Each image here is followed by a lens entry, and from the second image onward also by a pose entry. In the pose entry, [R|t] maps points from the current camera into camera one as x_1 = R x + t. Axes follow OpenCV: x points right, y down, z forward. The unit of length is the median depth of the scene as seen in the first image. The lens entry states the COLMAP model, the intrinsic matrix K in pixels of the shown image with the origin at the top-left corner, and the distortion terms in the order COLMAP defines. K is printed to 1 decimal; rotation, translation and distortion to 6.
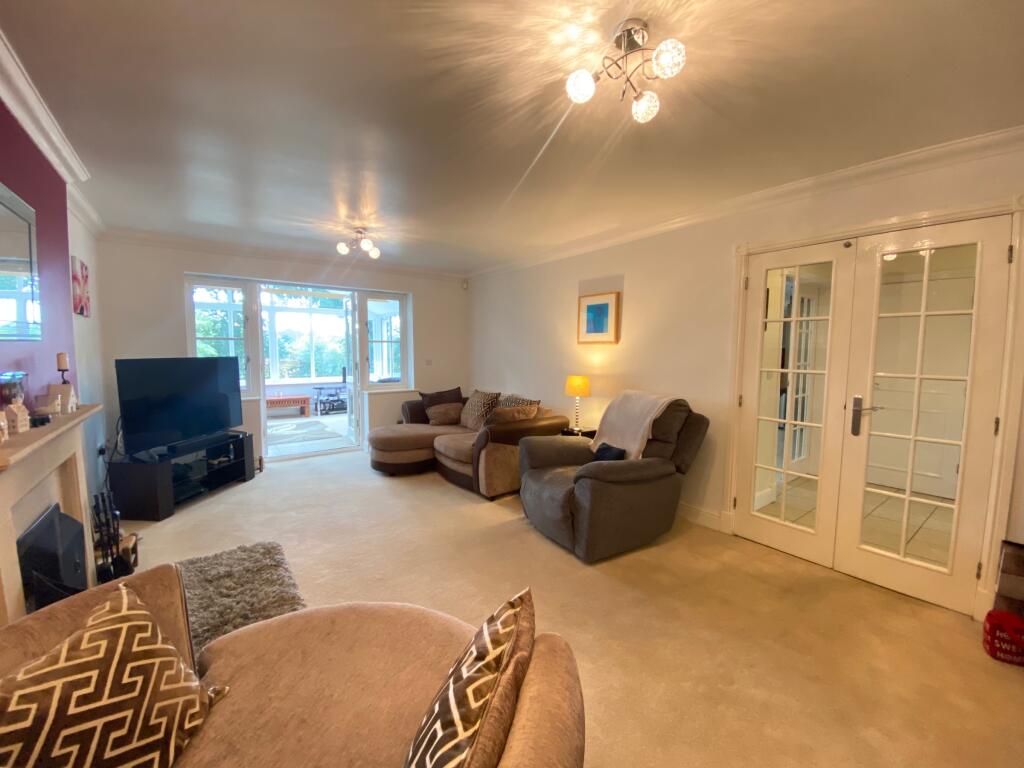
lens RADIAL K [[413.5, 0, 517.8], [0, 413.5, 386.2], [0, 0, 1]] dist [-0.004162, -0.007445]
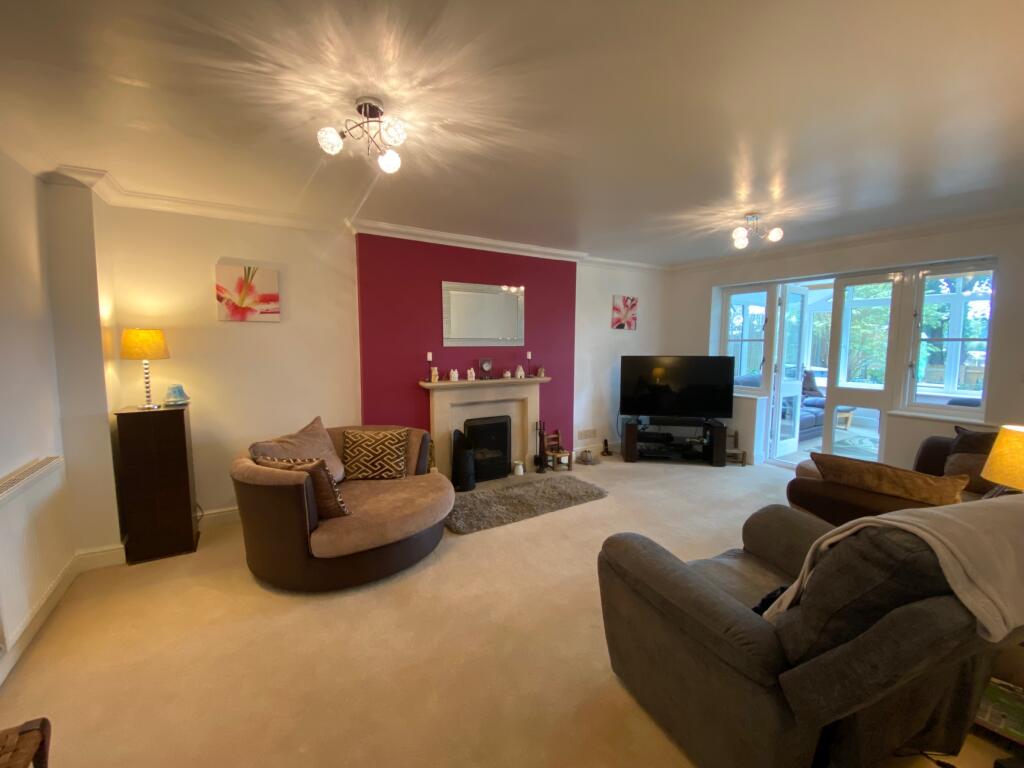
lens RADIAL K [[413.5, 0, 509.4], [0, 413.5, 383.1], [0, 0, 1]] dist [-0.004162, -0.007445]
pose [[-0.095156, 0.082698, -0.992021, 0.503082], [-0.091543, 0.991594, 0.091443, -0.048207], [0.991244, 0.099514, -0.086785, 0.516270]]
